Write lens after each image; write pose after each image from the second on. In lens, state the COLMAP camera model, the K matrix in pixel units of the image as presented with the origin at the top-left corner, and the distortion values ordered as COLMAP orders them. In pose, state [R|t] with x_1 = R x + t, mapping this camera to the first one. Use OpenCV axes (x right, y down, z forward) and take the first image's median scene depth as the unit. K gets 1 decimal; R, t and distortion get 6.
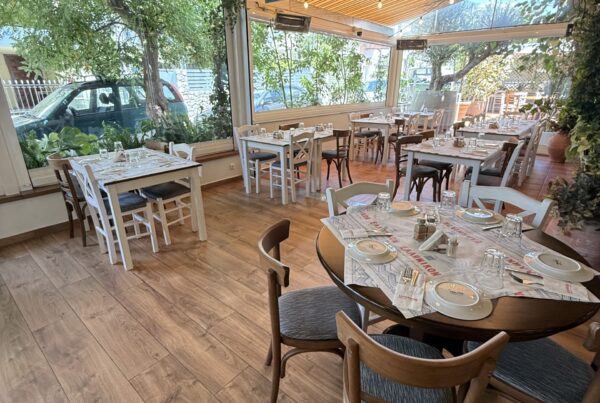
lens RADIAL K [[319.3, 0, 300.0], [0, 319.3, 201.5], [0, 0, 1]] dist [0.000872, 0.002413]
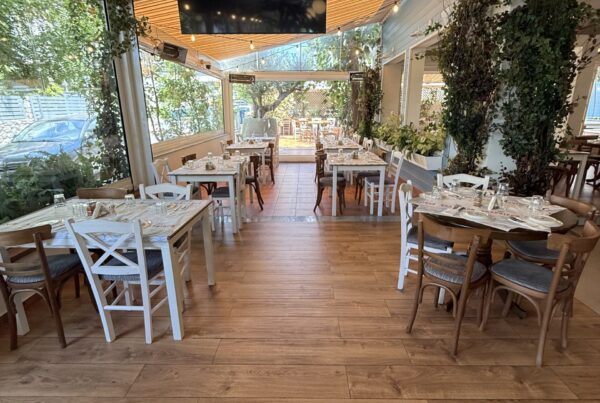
lens RADIAL K [[319.3, 0, 300.0], [0, 319.3, 201.5], [0, 0, 1]] dist [0.000872, 0.002413]
pose [[0.774009, -0.176360, 0.608117, -0.297903], [0.222957, 0.974828, -0.001069, -0.024655], [-0.592621, 0.136411, 0.793847, 0.046871]]
